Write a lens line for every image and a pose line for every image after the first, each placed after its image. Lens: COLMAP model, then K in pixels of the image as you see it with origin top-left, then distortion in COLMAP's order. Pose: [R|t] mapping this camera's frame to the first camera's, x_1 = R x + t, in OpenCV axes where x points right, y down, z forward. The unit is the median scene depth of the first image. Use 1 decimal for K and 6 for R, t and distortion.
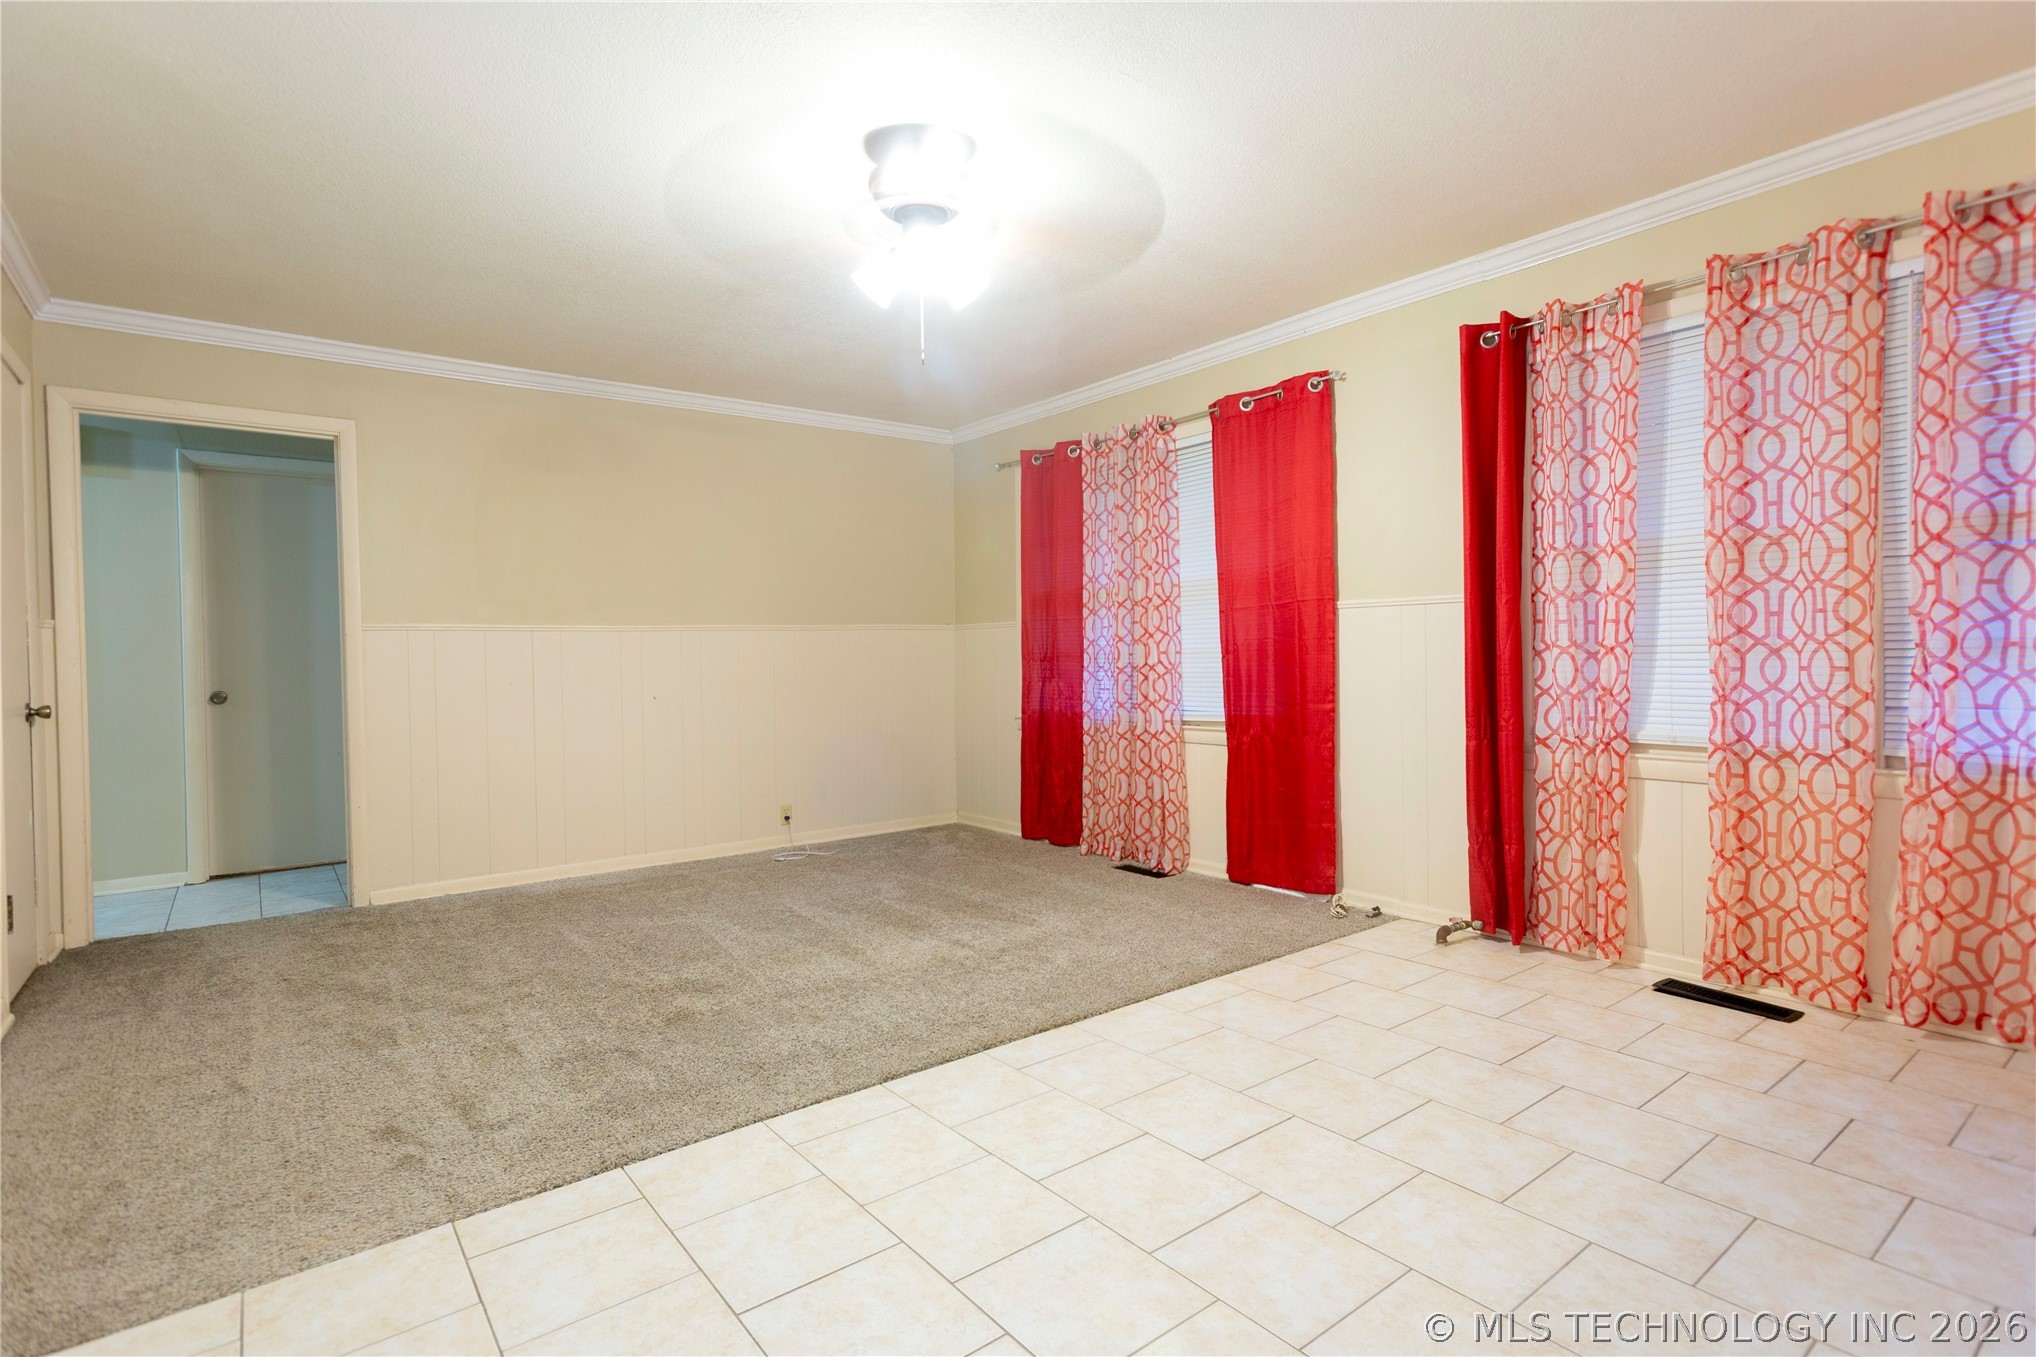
lens RADIAL K [[996.3, 0, 1018.5], [0, 996.3, 669.8], [0, 0, 1]] dist [-0.017164, 0.015914]
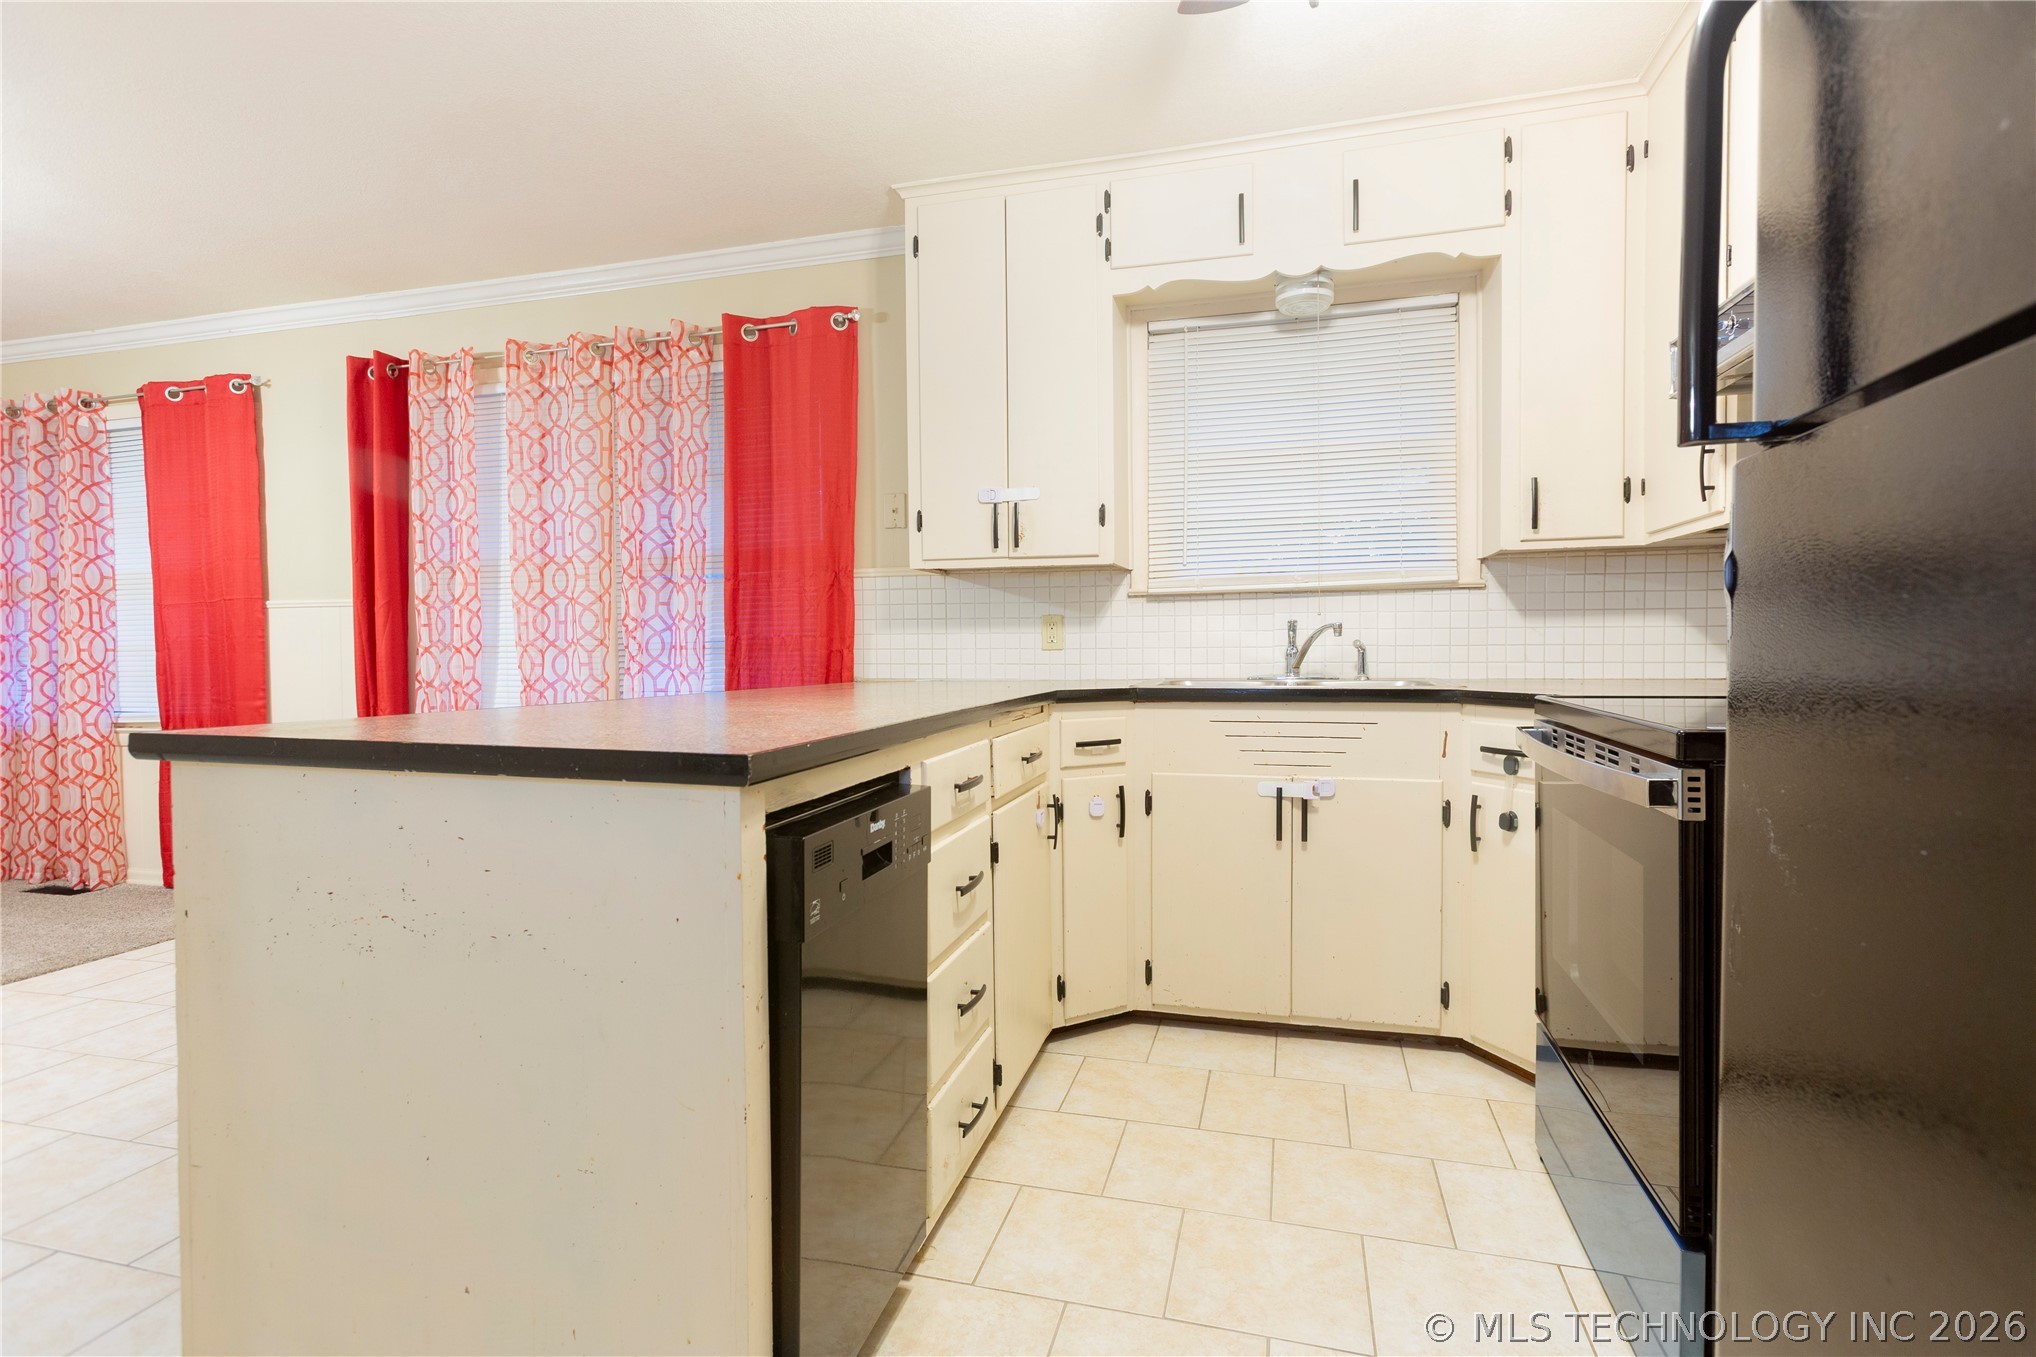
lens RADIAL K [[996.3, 0, 1018.5], [0, 996.3, 669.8], [0, 0, 1]] dist [-0.017164, 0.015914]
pose [[0.798882, -0.011494, 0.601378, 0.451265], [0.007317, 0.999929, 0.009390, -0.001962], [-0.601444, -0.003101, 0.798909, -0.406407]]
